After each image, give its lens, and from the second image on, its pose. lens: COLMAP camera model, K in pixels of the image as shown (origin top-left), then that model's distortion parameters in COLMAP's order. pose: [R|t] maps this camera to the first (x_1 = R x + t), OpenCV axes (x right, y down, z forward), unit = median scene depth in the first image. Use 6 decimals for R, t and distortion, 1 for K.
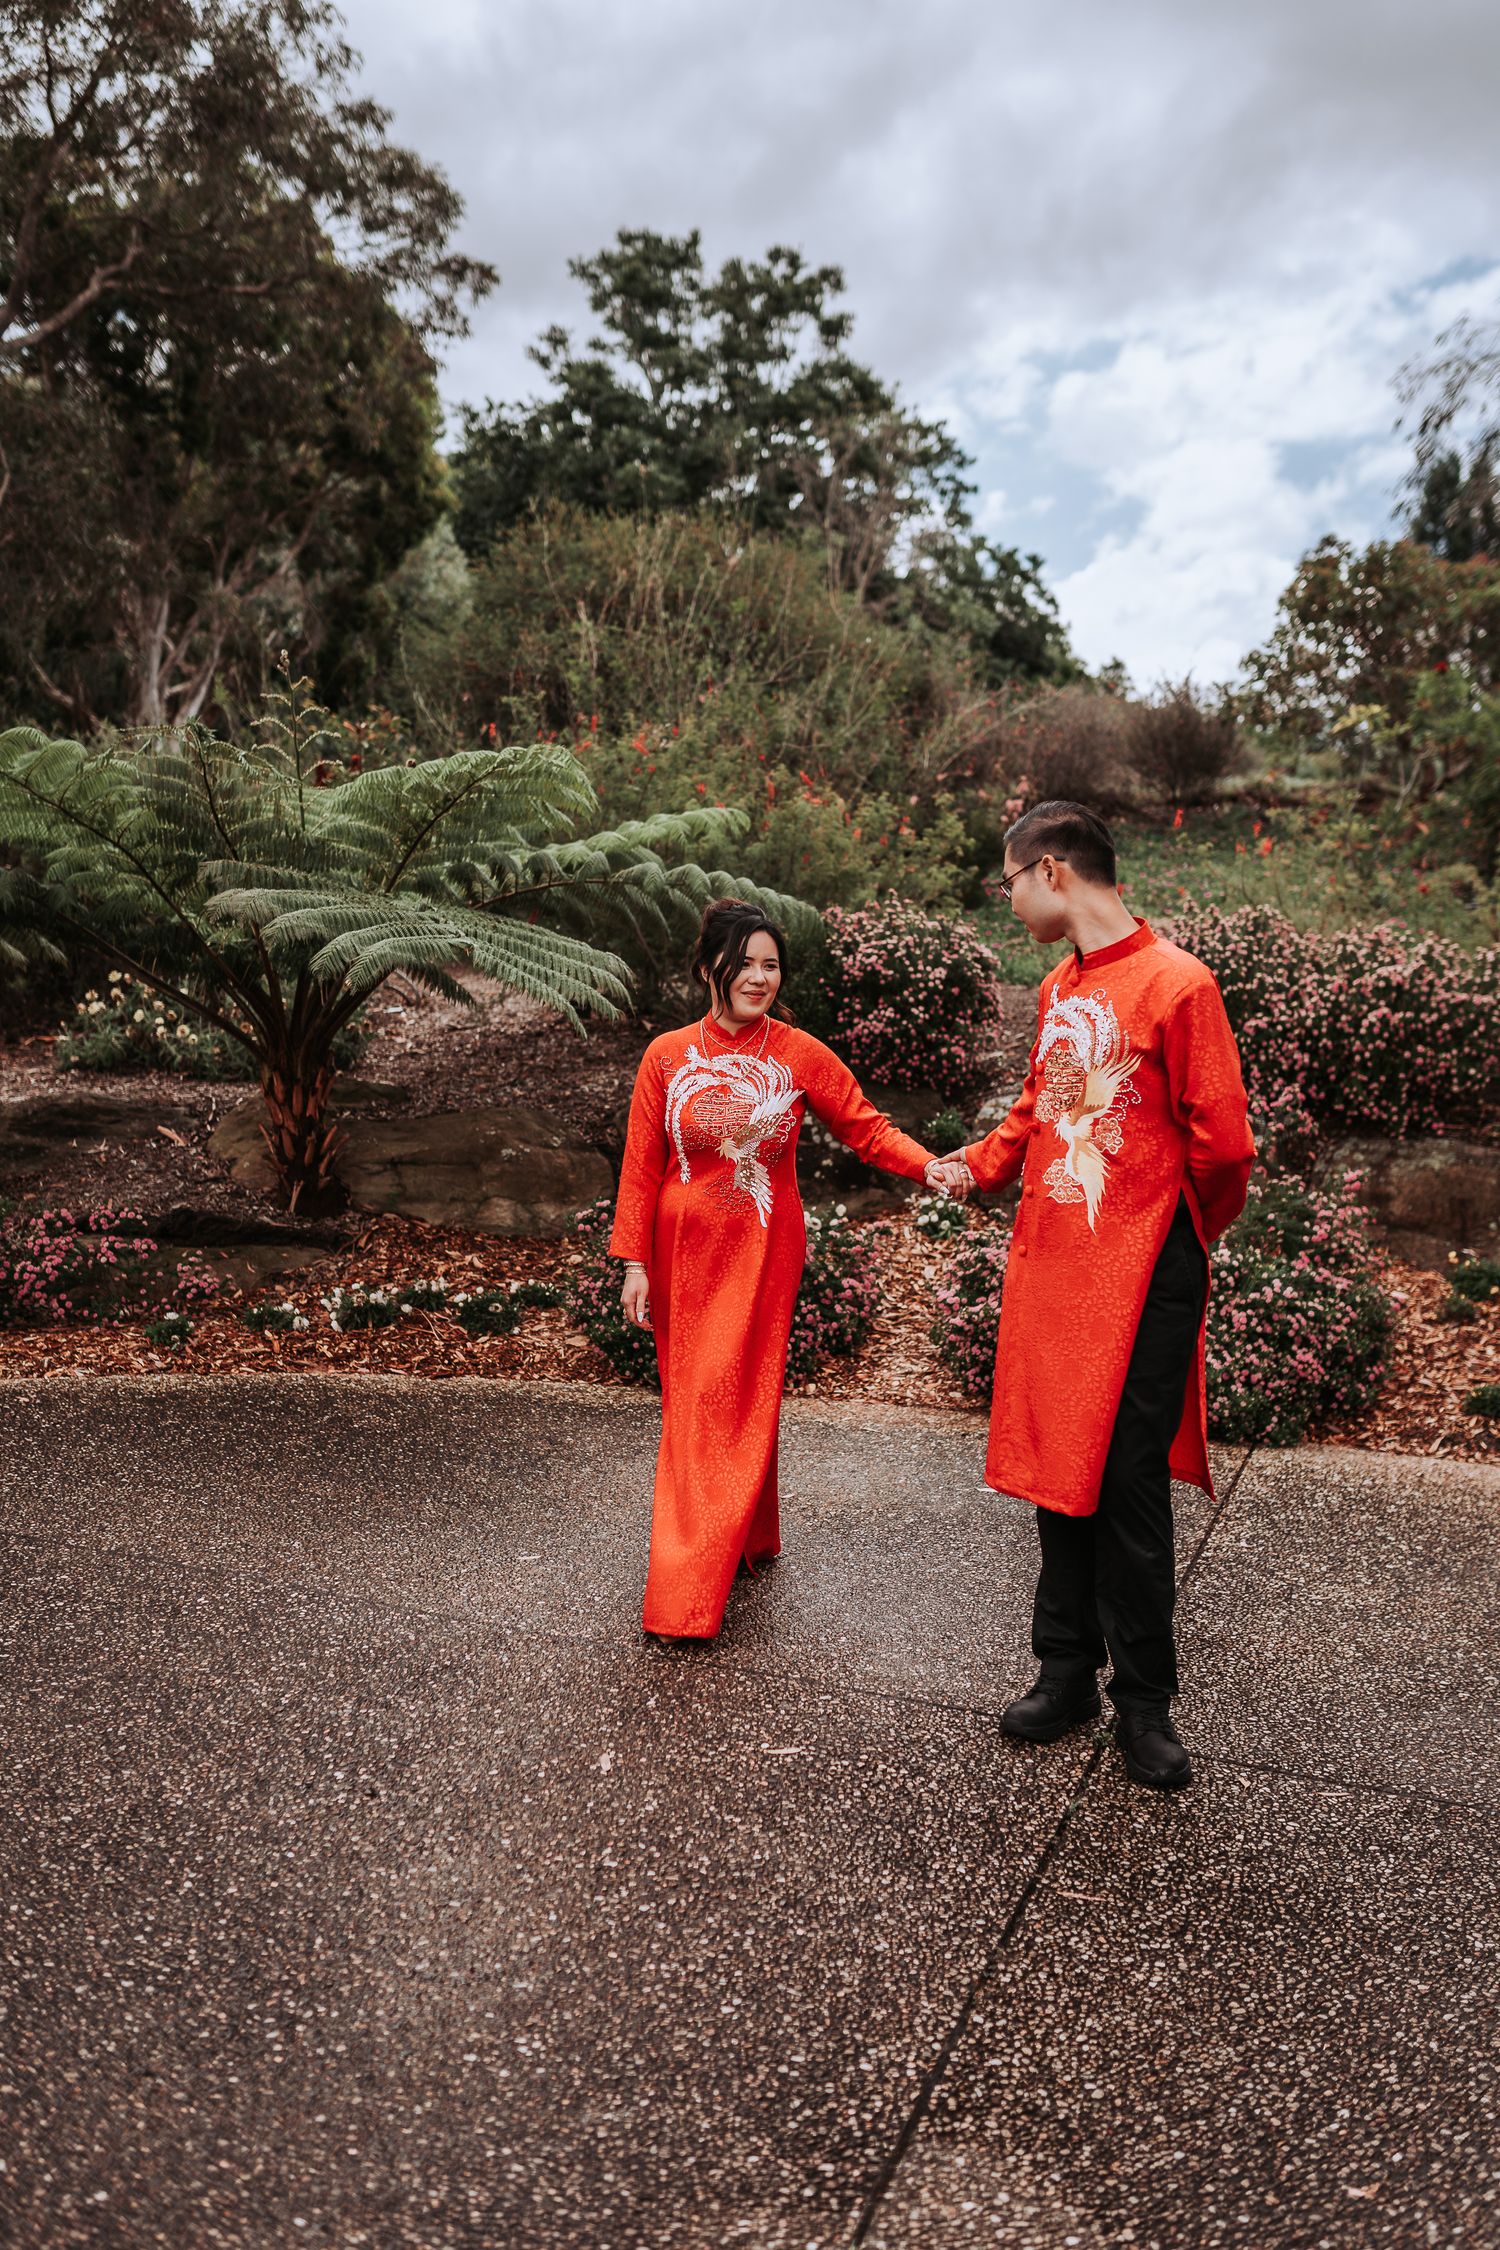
lens RADIAL K [[2135.8, 0, 750.0], [0, 2135.8, 1125.0], [0, 0, 1]] dist [0.005512, 0.009122]
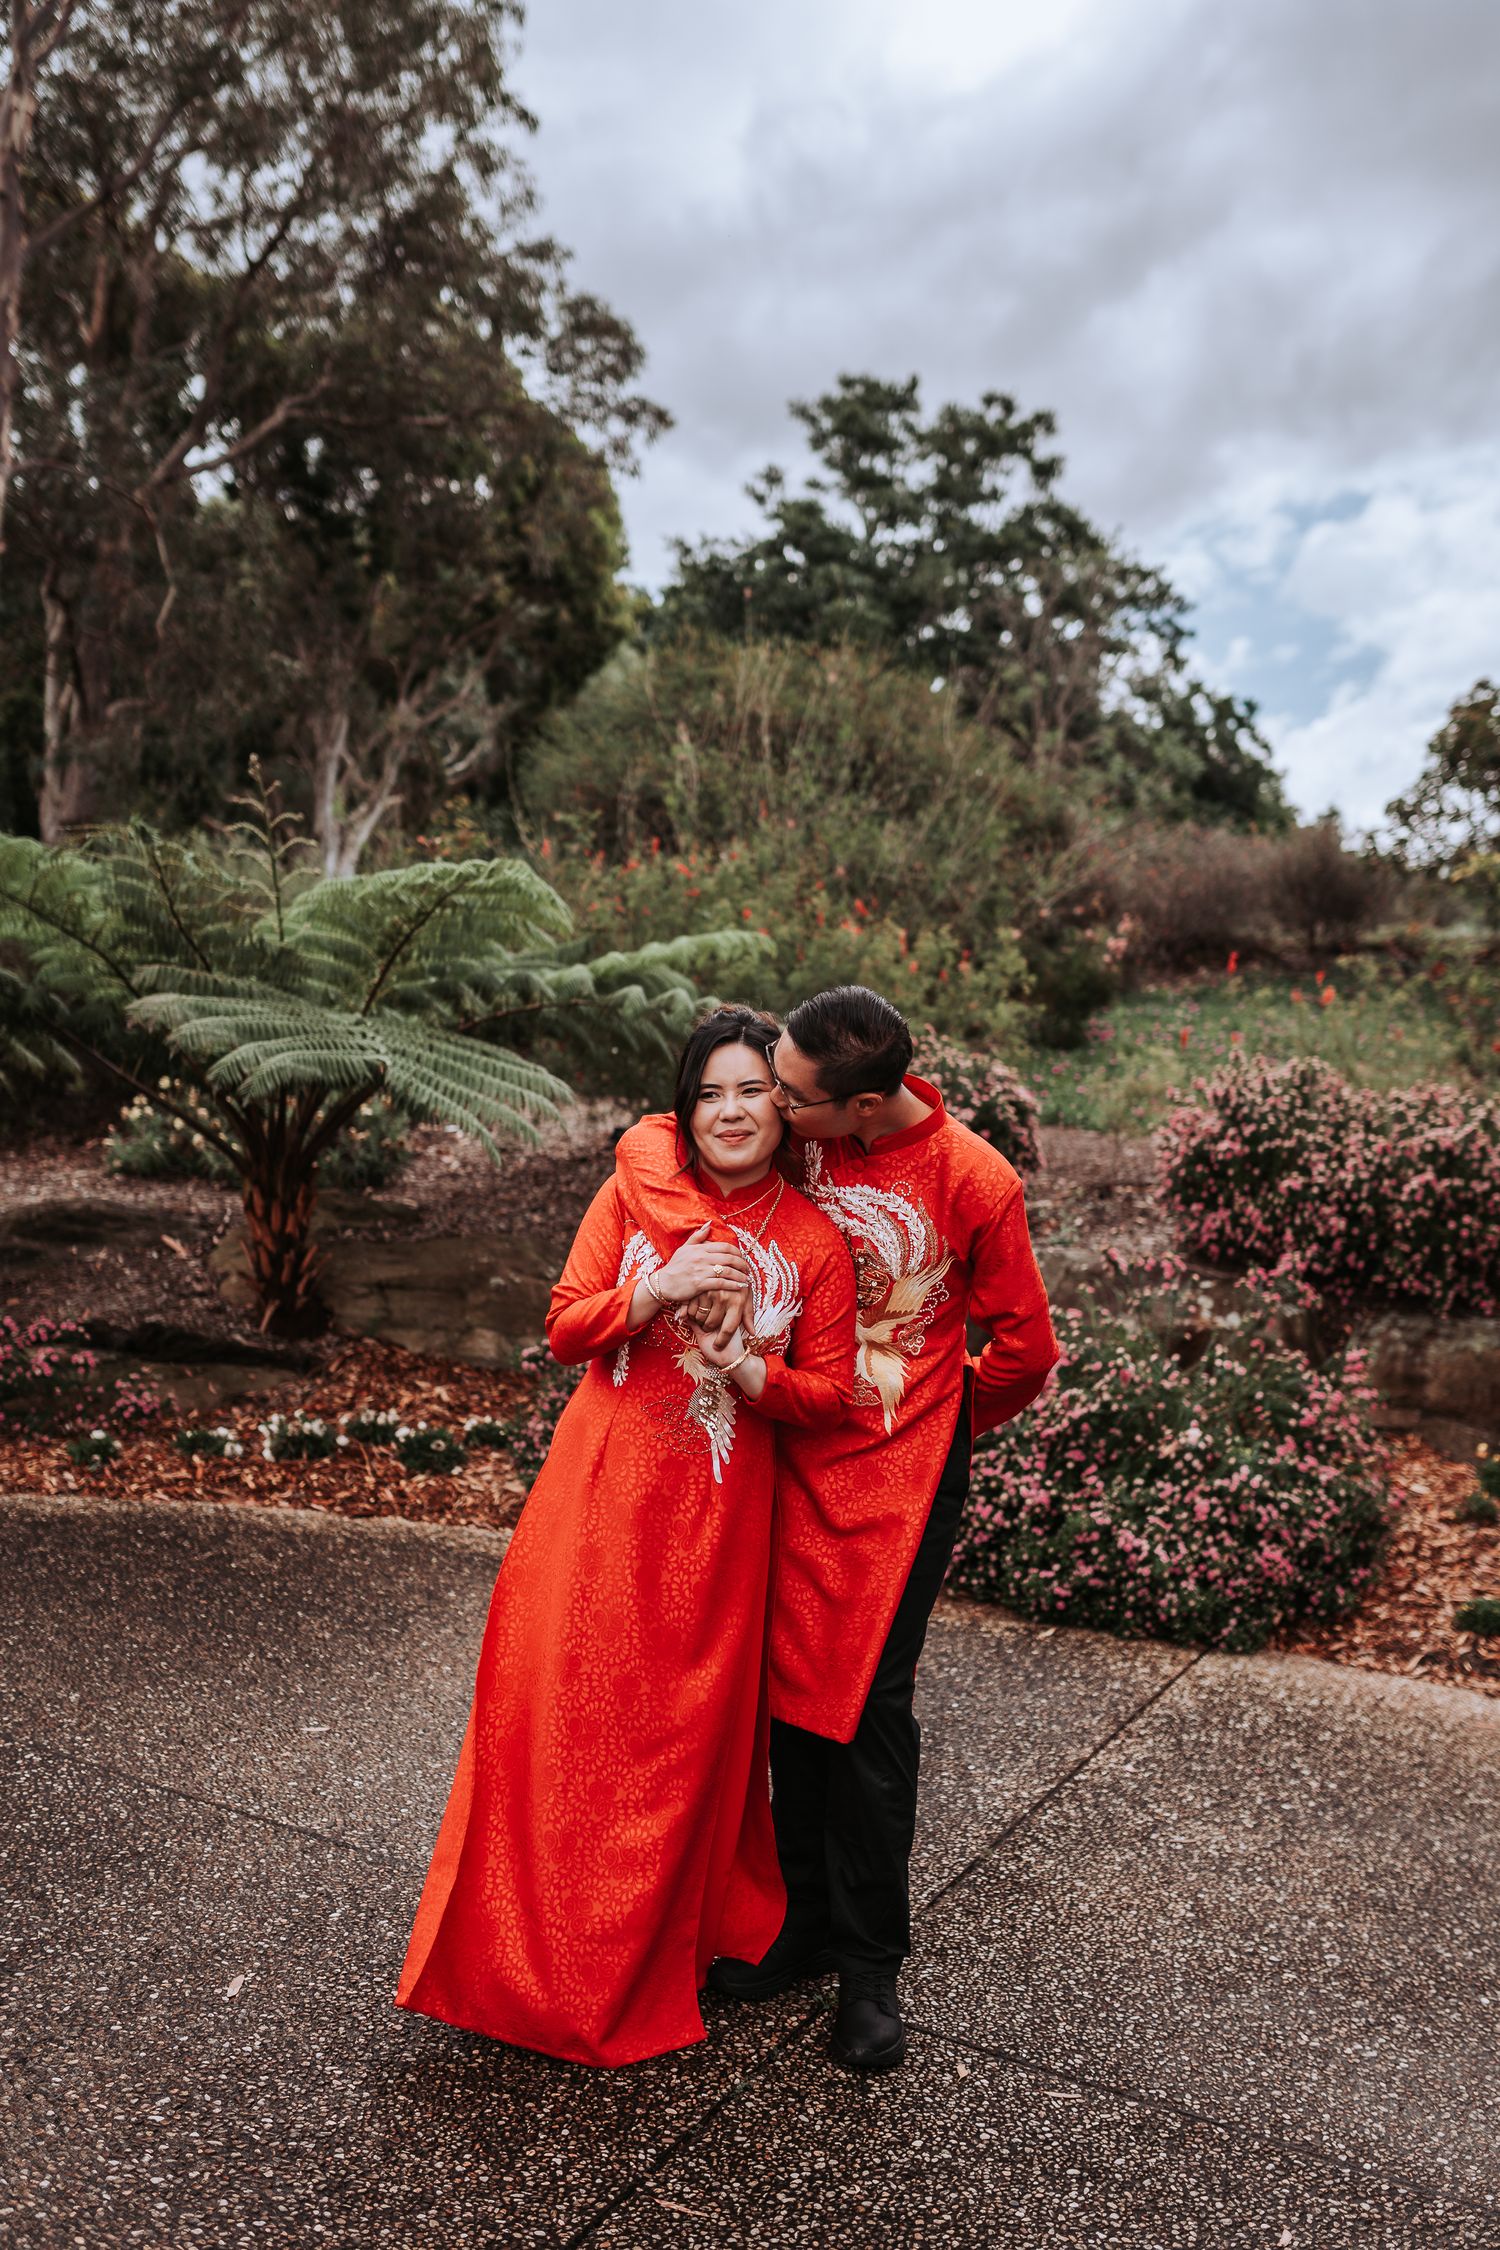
lens RADIAL K [[2139.3, 0, 766.1], [0, 2139.3, 1124.8], [0, 0, 1]] dist [0.005456, 0.005748]
pose [[0.994528, 0.044376, -0.094573, 0.096334], [-0.050086, 0.997008, -0.058879, -0.006852], [0.091678, 0.063293, 0.993775, 0.051869]]
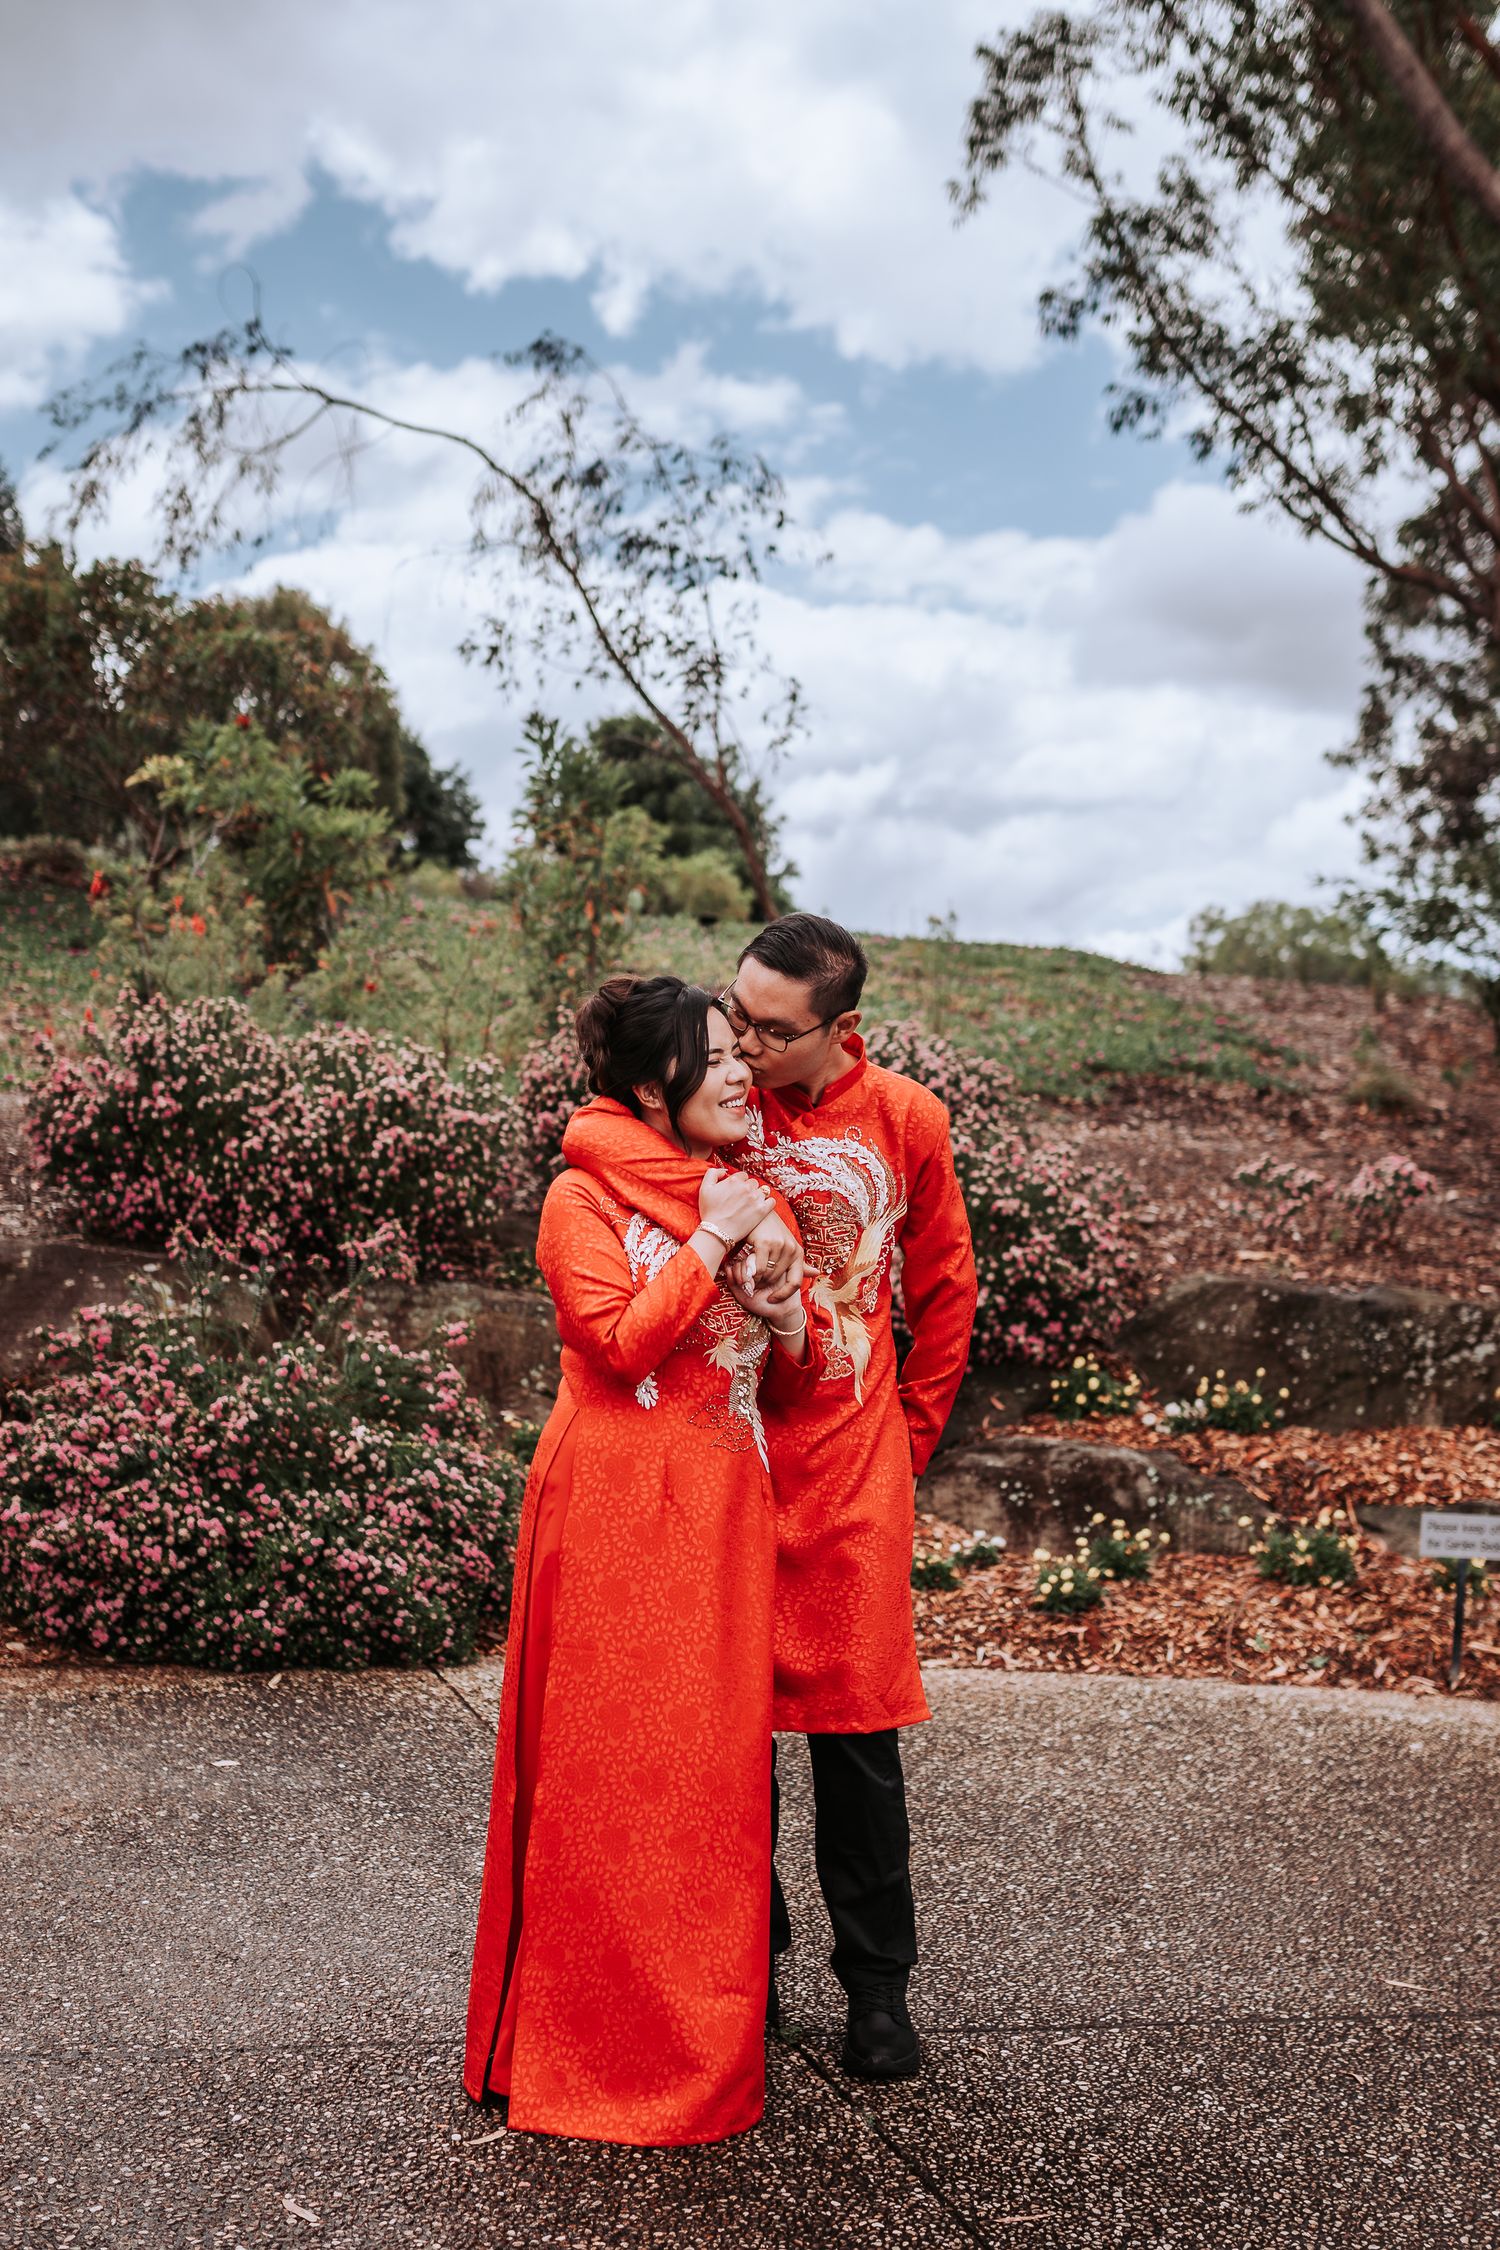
lens RADIAL K [[2628.5, 0, 791.4], [0, 2628.5, 1107.4], [0, 0, 1]] dist [0.001322, 0.019101]
pose [[0.789710, 0.016626, 0.613254, -0.207505], [0.020264, 0.998380, -0.053161, -0.004596], [-0.613145, 0.054409, 0.788094, 0.091750]]
